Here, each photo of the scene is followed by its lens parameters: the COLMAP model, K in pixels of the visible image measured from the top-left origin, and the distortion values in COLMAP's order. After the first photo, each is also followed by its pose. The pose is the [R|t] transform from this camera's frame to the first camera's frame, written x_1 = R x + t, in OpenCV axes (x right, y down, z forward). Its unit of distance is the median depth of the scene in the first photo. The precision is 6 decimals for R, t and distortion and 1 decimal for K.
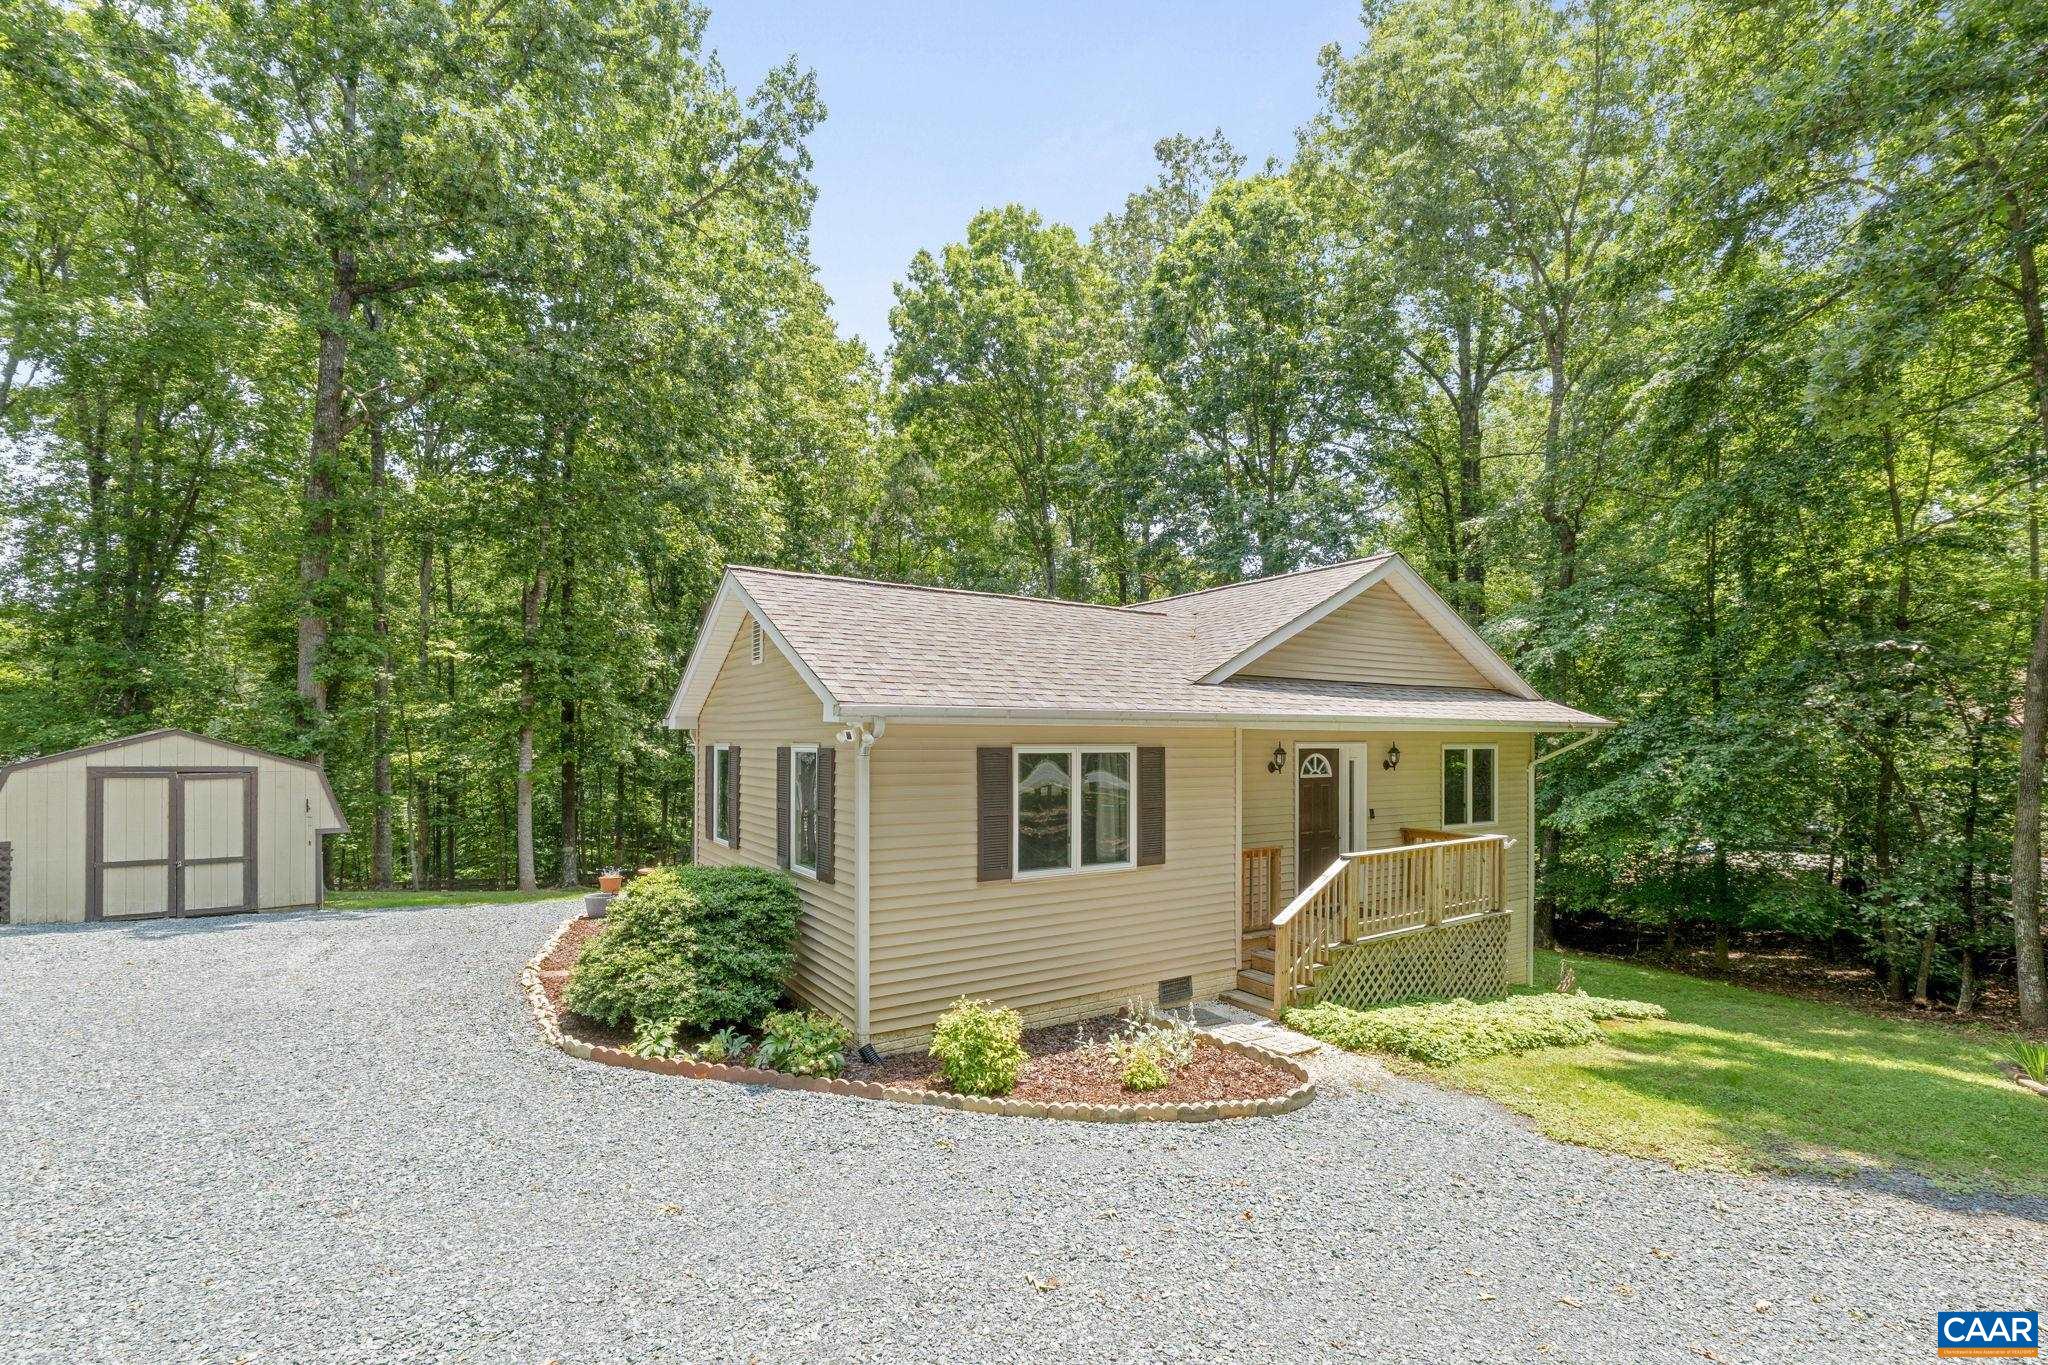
lens RADIAL K [[965.6, 0, 1023.7], [0, 965.6, 757.5], [0, 0, 1]] dist [0.001058, 0.000163]
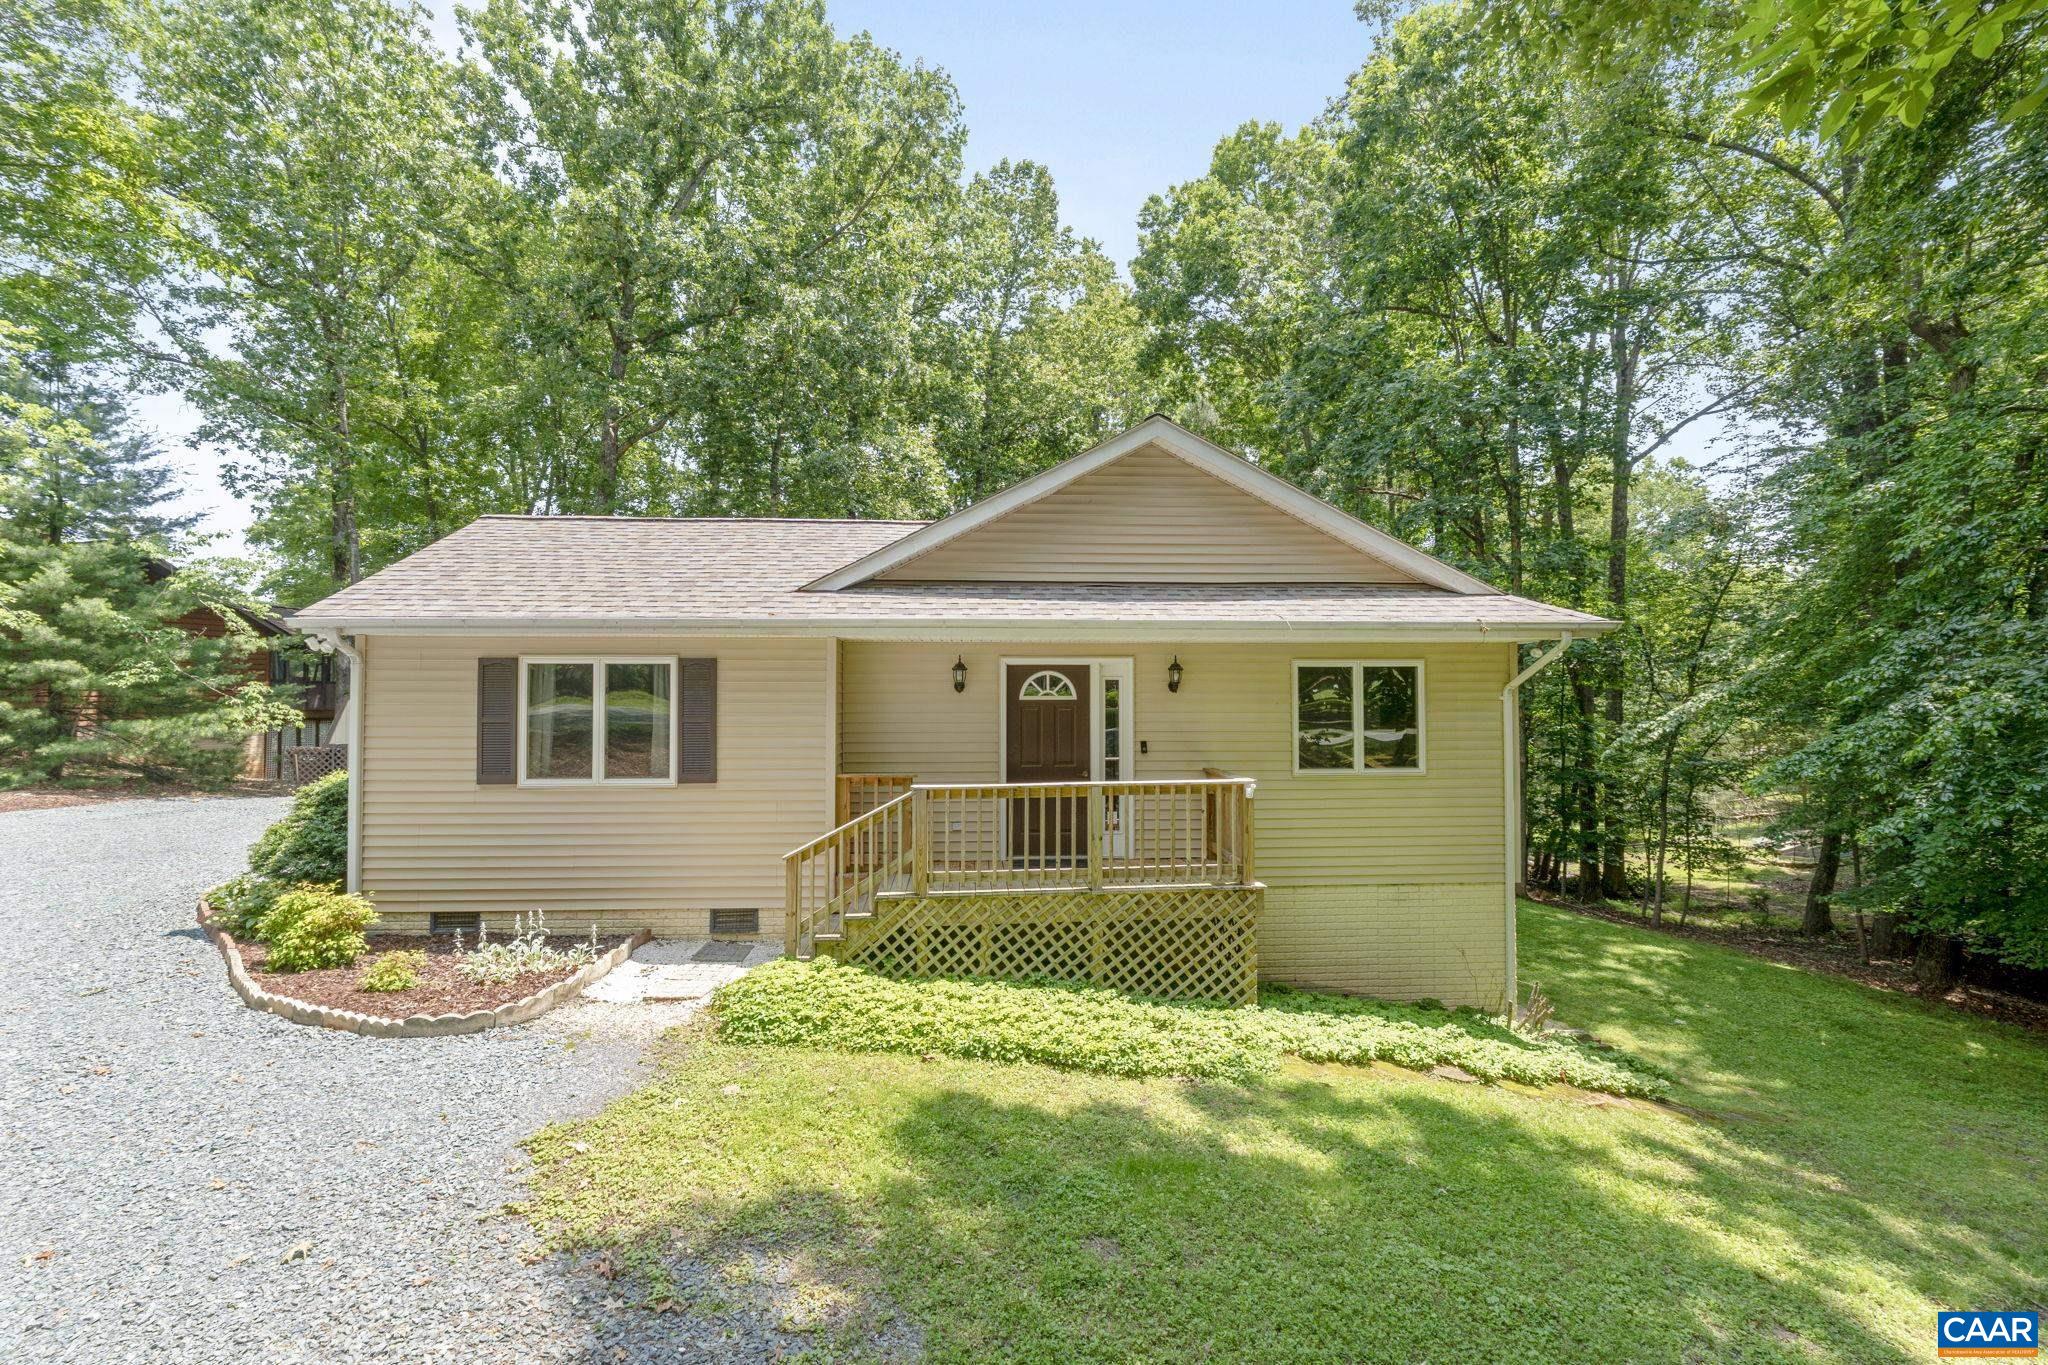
lens RADIAL K [[921.1, 0, 1024.0], [0, 921.1, 682.5], [0, 0, 1]] dist [-0.019409, -0.000023]
pose [[0.849620, -0.008114, -0.527332, 0.847812], [-0.008081, 0.999564, -0.028401, 0.034525], [0.527333, 0.028391, 0.849184, 0.390681]]
